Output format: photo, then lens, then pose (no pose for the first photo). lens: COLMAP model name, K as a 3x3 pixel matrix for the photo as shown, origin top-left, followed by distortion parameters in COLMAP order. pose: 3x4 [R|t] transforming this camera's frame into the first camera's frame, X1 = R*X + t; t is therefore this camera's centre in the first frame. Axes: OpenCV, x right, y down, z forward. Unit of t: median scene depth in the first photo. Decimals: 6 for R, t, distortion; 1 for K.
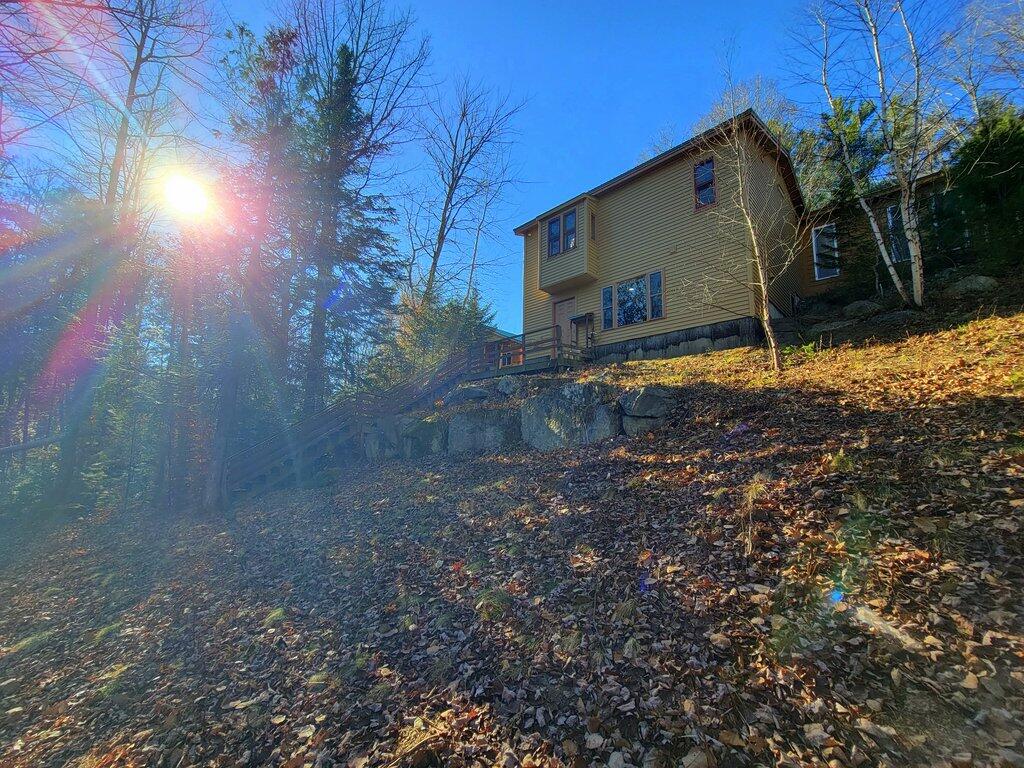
lens RADIAL K [[414.2, 0, 511.8], [0, 414.2, 382.8], [0, 0, 1]] dist [-0.000930, -0.000013]
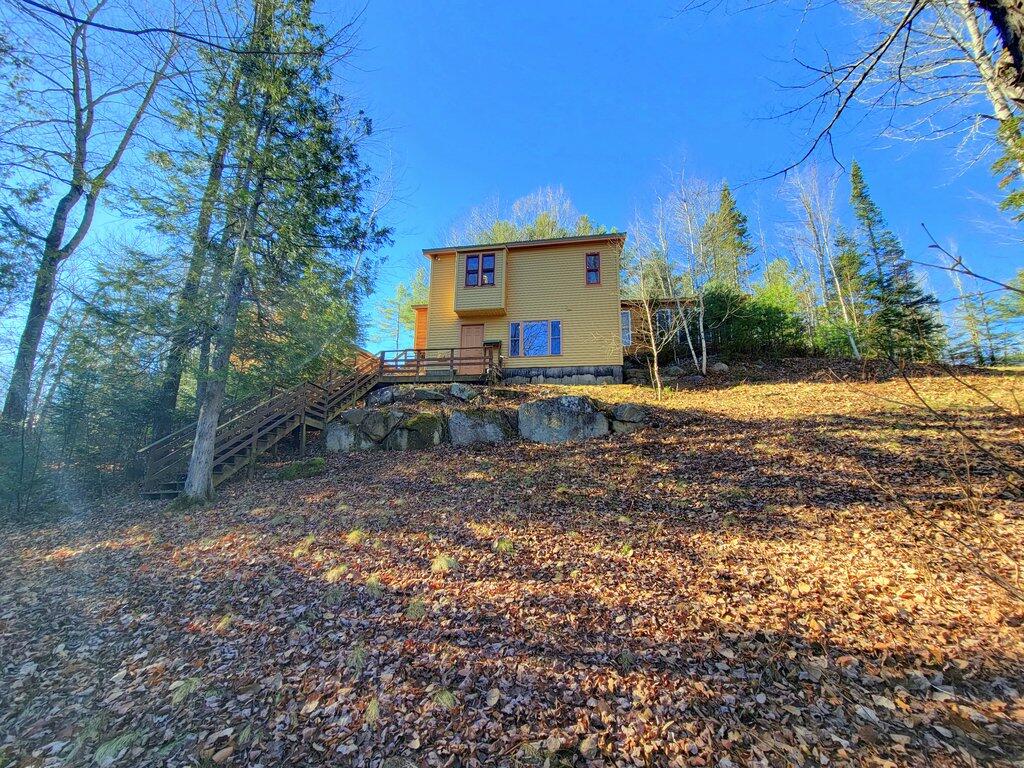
lens RADIAL K [[412.2, 0, 511.6], [0, 412.2, 384.8], [0, 0, 1]] dist [-0.001661, 0.000433]
pose [[0.816320, 0.122404, 0.564481, -0.488627], [-0.094725, 0.992426, -0.078215, 0.057035], [-0.569779, 0.010378, 0.821732, -0.017330]]
